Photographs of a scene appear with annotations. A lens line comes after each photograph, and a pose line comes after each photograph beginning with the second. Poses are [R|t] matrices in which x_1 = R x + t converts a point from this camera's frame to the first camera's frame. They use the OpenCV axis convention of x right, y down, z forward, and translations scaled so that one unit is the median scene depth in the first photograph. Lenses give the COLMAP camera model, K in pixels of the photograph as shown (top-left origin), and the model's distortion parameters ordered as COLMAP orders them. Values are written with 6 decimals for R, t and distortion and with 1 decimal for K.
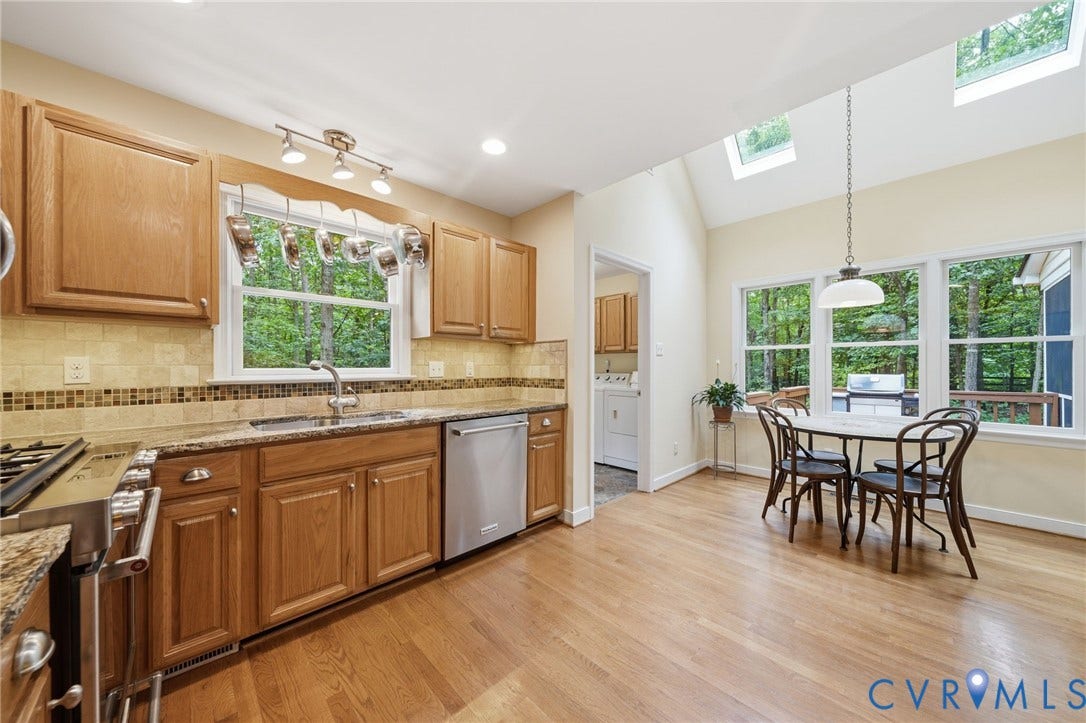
lens RADIAL K [[375.0, 0, 542.7], [0, 375.0, 366.6], [0, 0, 1]] dist [-0.002052, -0.000031]
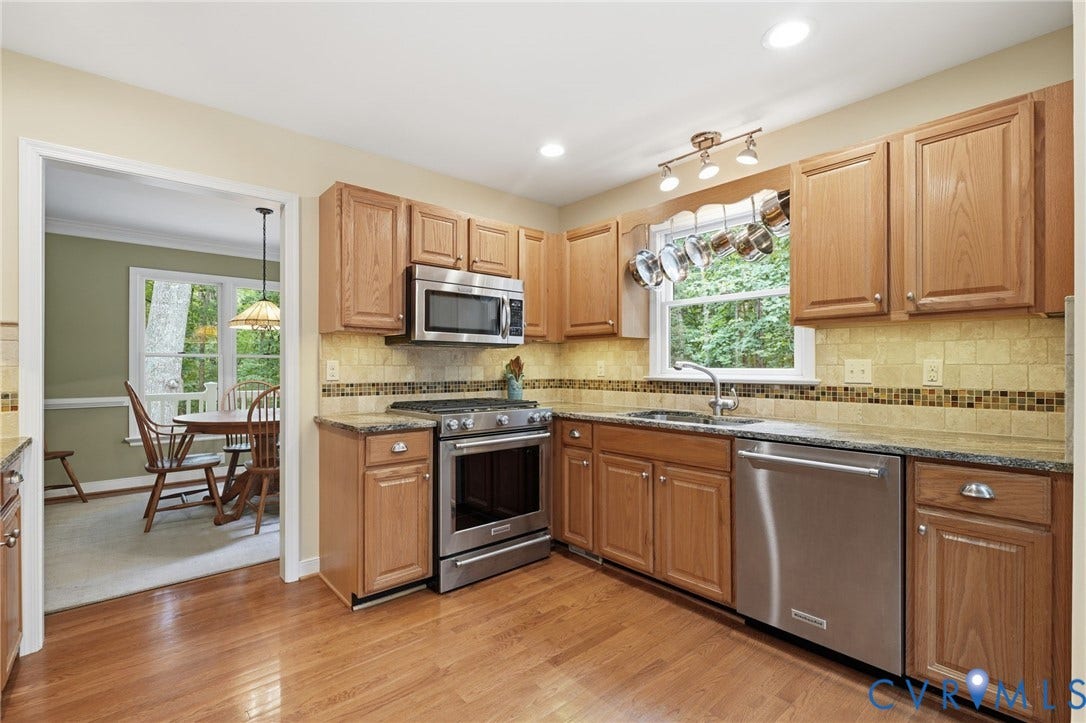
lens RADIAL K [[489.6, 0, 546.0], [0, 489.6, 367.4], [0, 0, 1]] dist [-0.001961, 0.001665]
pose [[-0.048719, 0.002541, -0.998809, 0.776095], [-0.001214, 0.999996, 0.002603, -0.001532], [0.998812, 0.001339, -0.048716, 0.634865]]
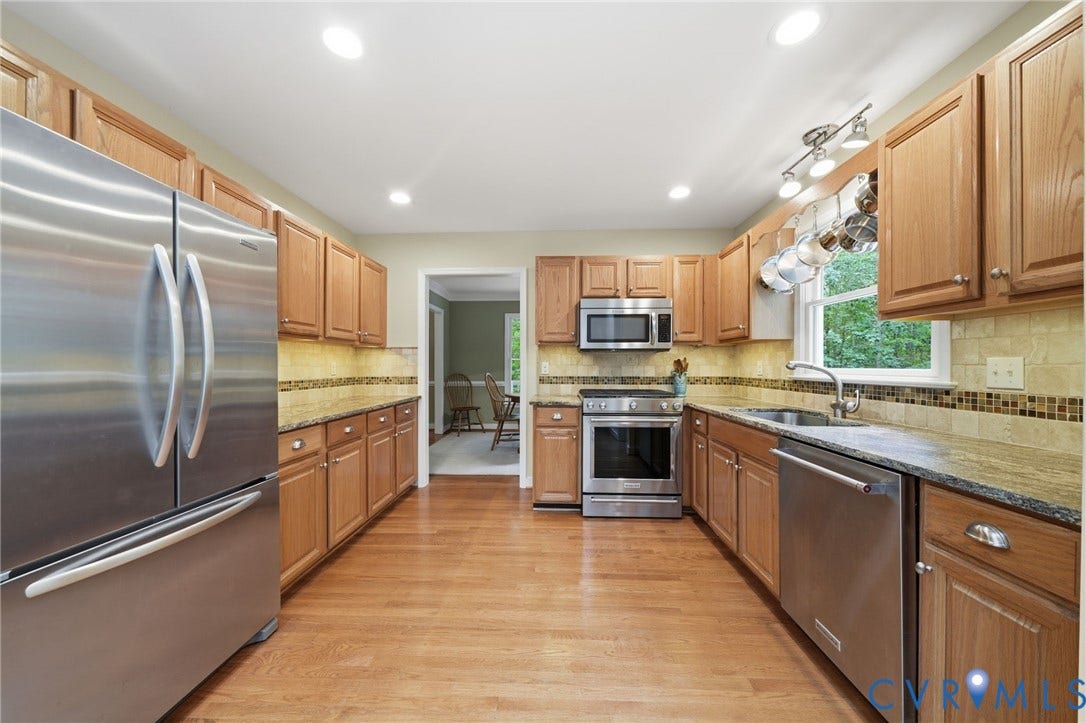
lens RADIAL K [[375.0, 0, 541.6], [0, 375.0, 368.1], [0, 0, 1]] dist [-0.002052, -0.000031]
pose [[-0.726355, 0.004595, -0.687304, 0.656897], [-0.001038, 0.999969, 0.007782, -0.003029], [0.687319, 0.006366, -0.726328, 1.205860]]
